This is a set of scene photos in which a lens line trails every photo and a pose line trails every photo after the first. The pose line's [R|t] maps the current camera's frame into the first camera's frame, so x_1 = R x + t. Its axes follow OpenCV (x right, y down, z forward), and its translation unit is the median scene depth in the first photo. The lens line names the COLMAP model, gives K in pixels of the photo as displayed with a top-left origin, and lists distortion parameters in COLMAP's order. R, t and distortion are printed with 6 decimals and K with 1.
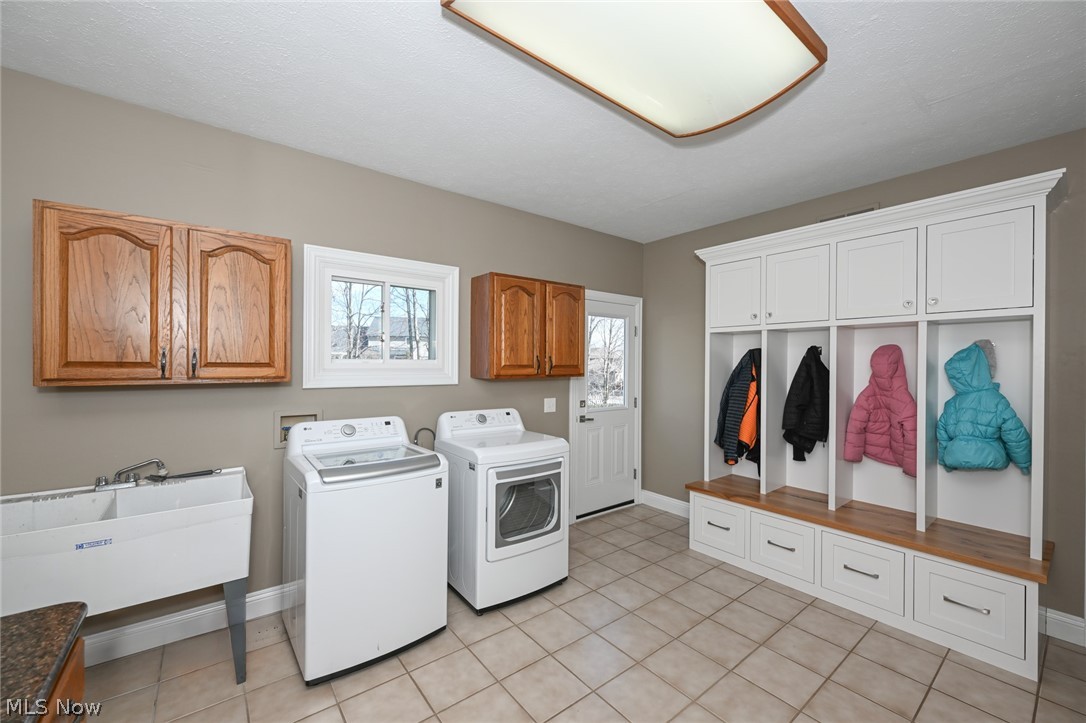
lens RADIAL K [[431.4, 0, 532.3], [0, 431.4, 365.1], [0, 0, 1]] dist [-0.004685, 0.000686]
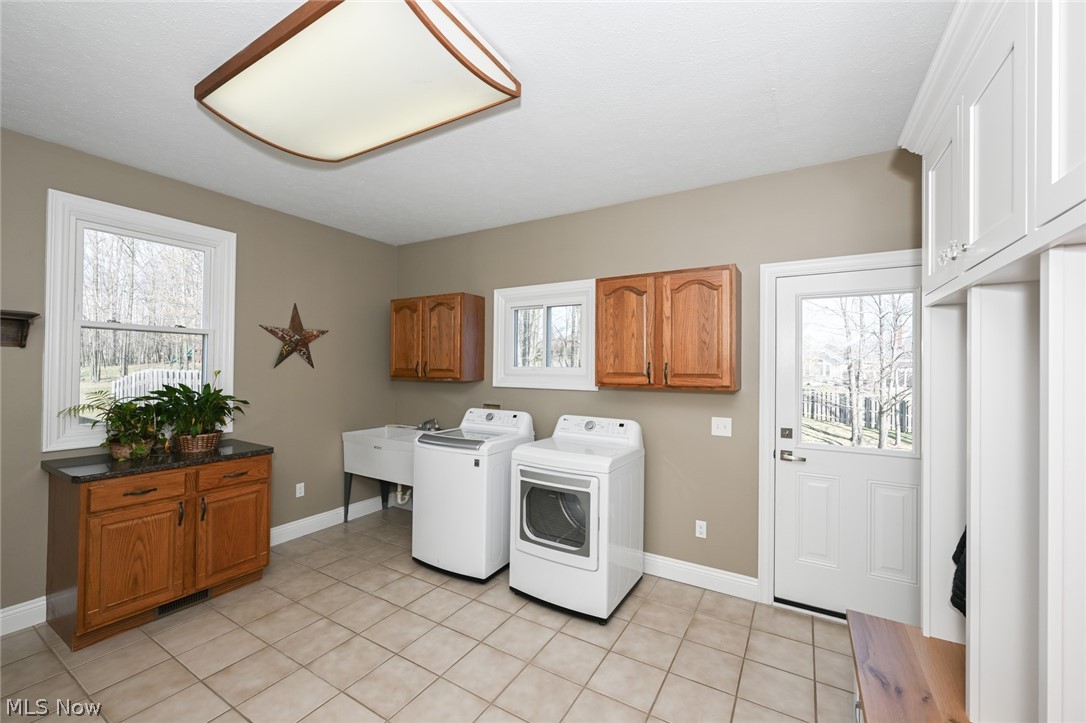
lens RADIAL K [[431.4, 0, 545.1], [0, 431.4, 361.7], [0, 0, 1]] dist [-0.004685, 0.000686]
pose [[0.371562, -0.012516, -0.928324, 0.777300], [-0.012118, 0.999759, -0.018330, -0.005299], [0.928329, 0.018060, 0.371321, 0.519824]]
